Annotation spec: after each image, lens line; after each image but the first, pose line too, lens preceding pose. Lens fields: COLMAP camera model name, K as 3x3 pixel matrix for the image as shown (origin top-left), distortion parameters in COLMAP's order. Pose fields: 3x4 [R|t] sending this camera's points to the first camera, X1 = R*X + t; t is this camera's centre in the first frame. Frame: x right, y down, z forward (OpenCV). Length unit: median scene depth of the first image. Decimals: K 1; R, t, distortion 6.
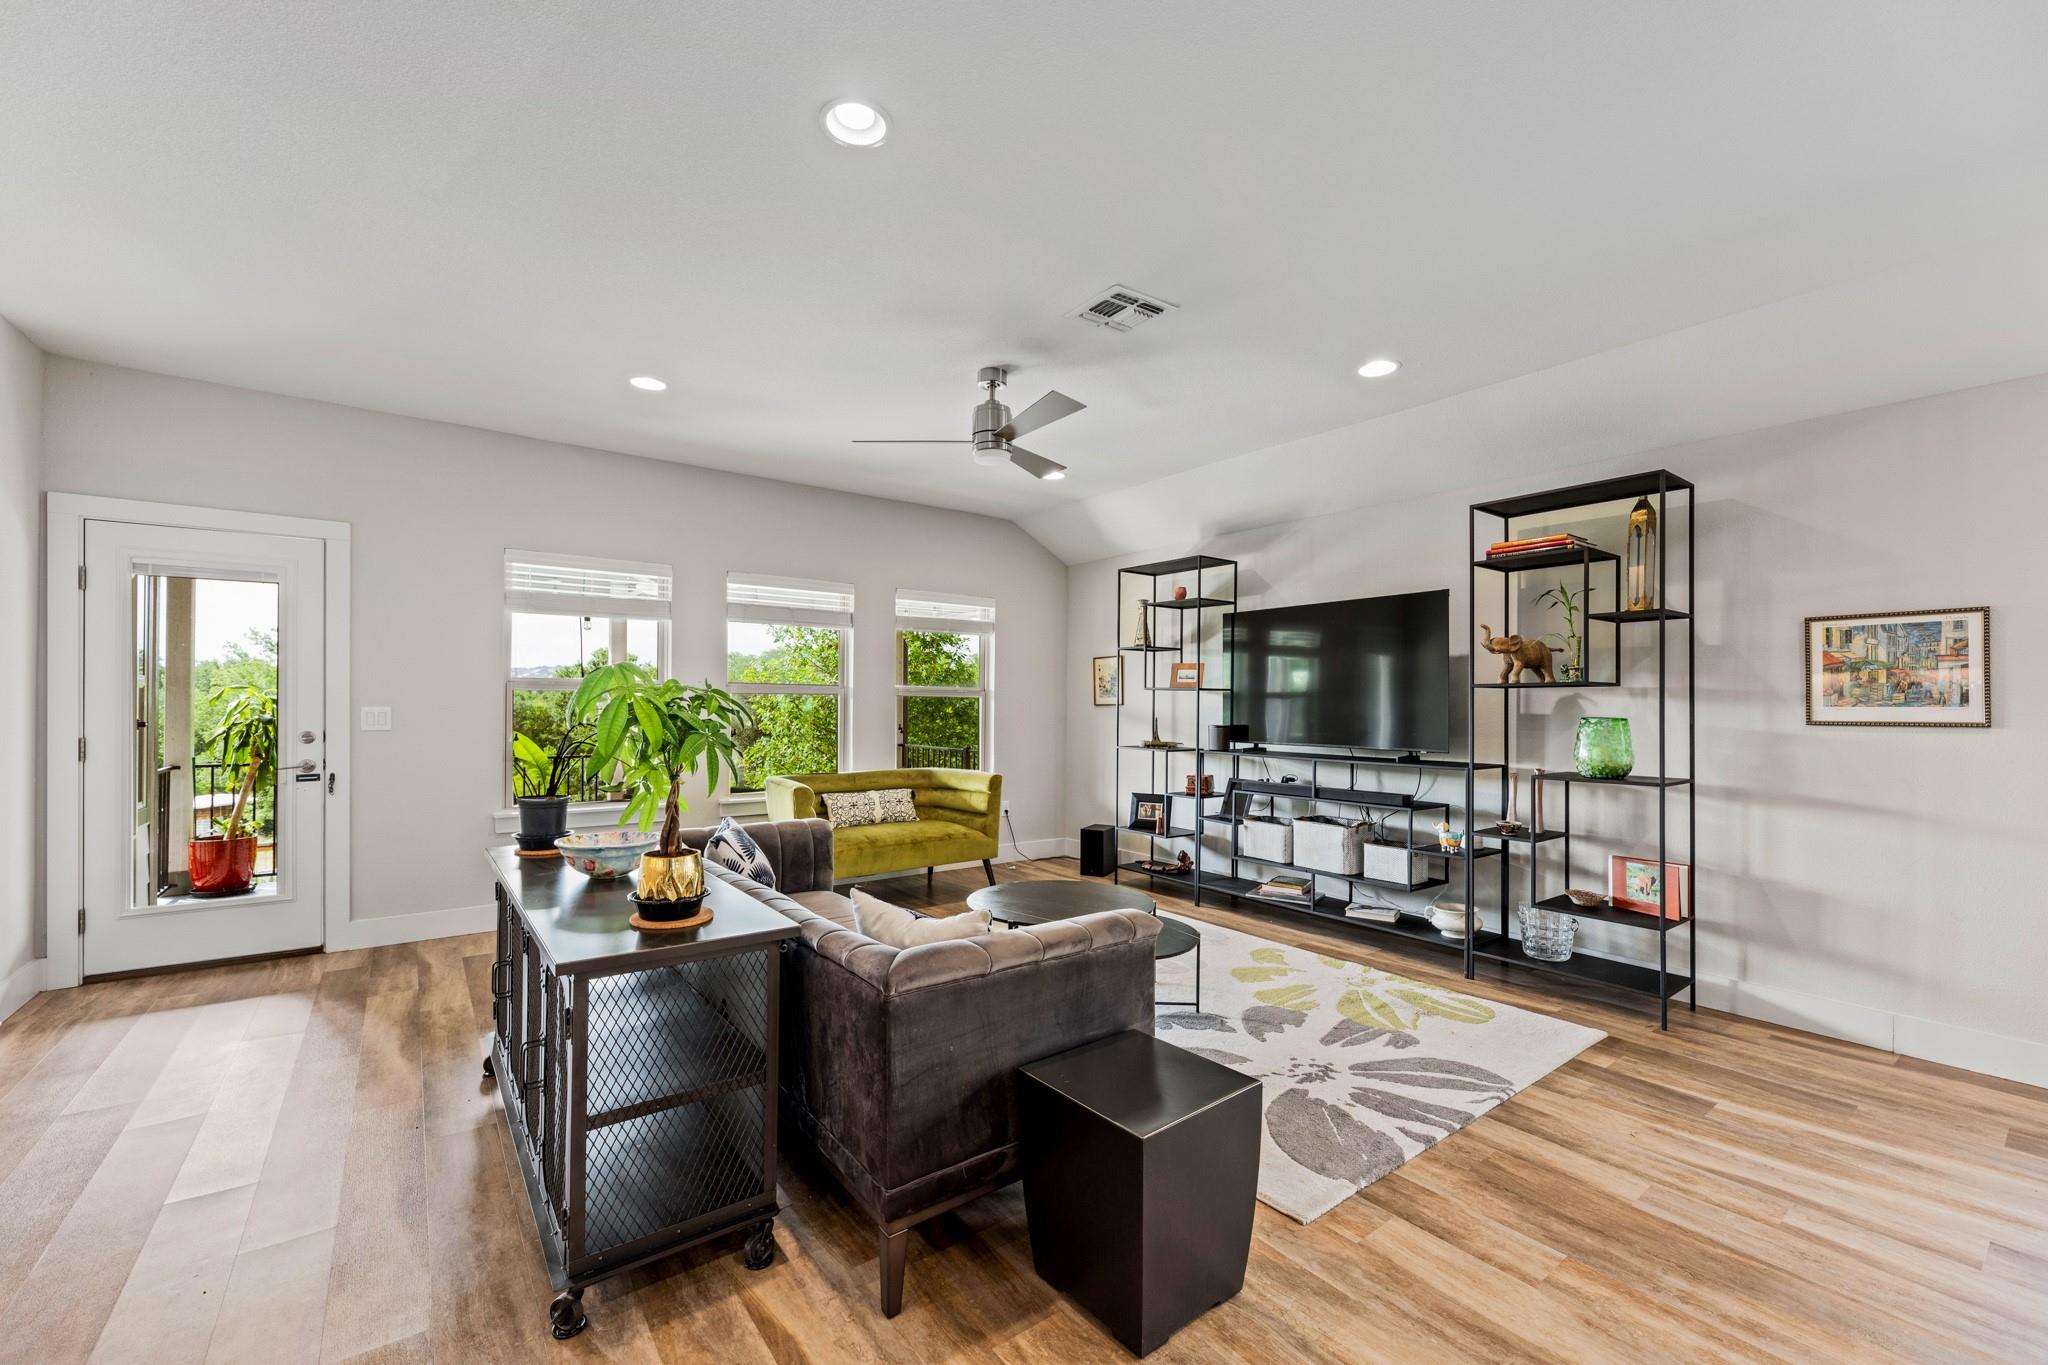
lens RADIAL K [[824.9, 0, 1023.9], [0, 824.9, 694.0], [0, 0, 1]] dist [0.001529, -0.000093]
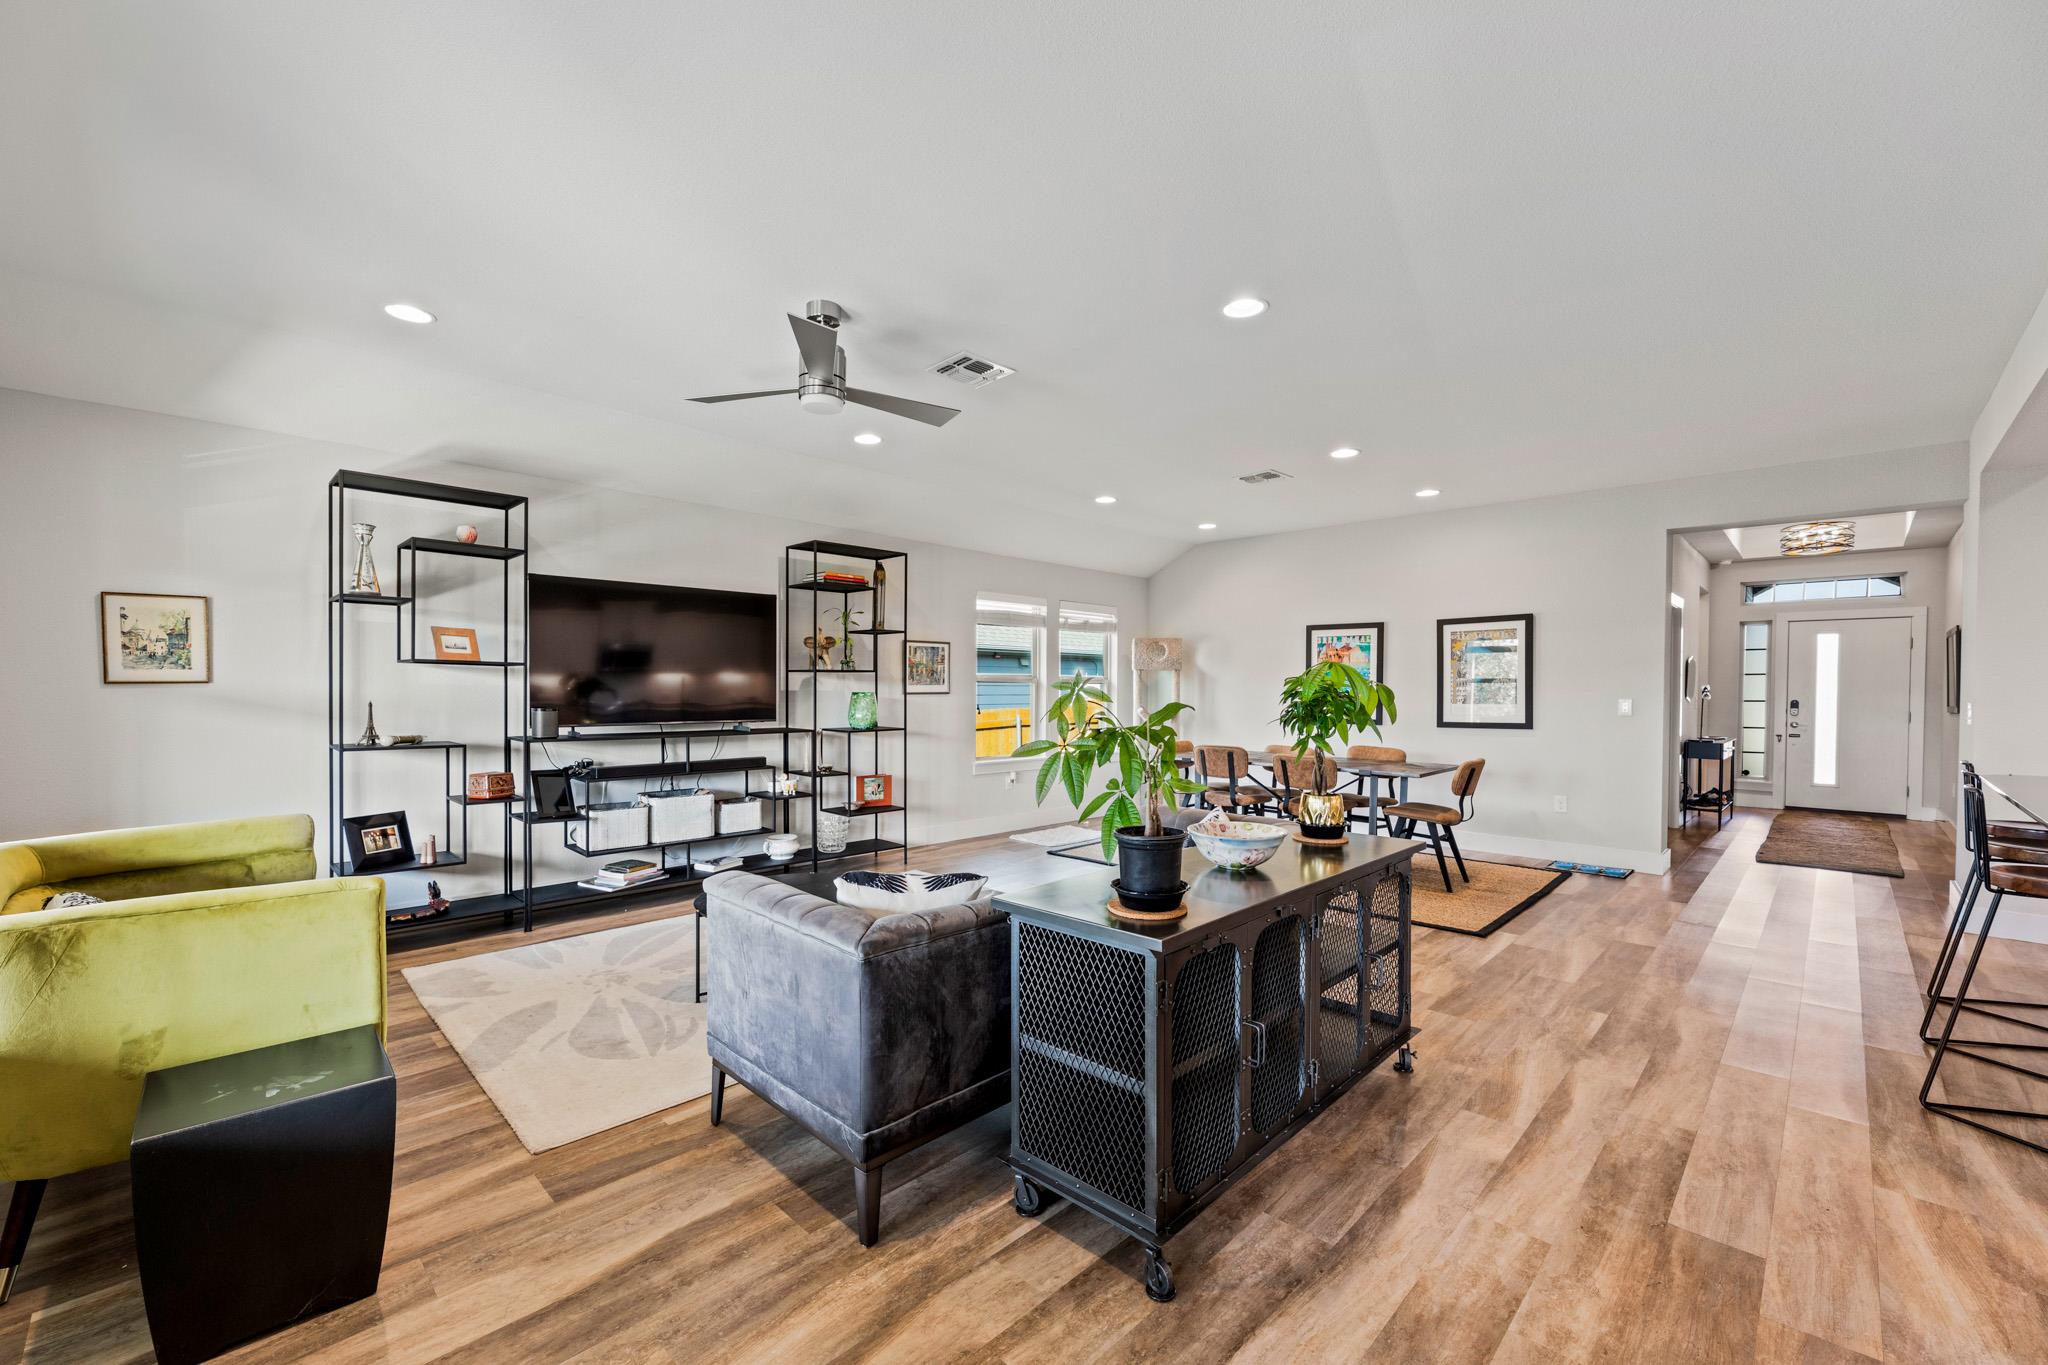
lens RADIAL K [[824.9, 0, 1024.5], [0, 824.9, 691.9], [0, 0, 1]] dist [0.001529, -0.000093]
pose [[-0.138820, -0.011261, 0.990254, -0.812906], [-0.016326, 0.999825, 0.009081, 0.007816], [-0.990183, -0.014907, -0.138980, 0.784405]]
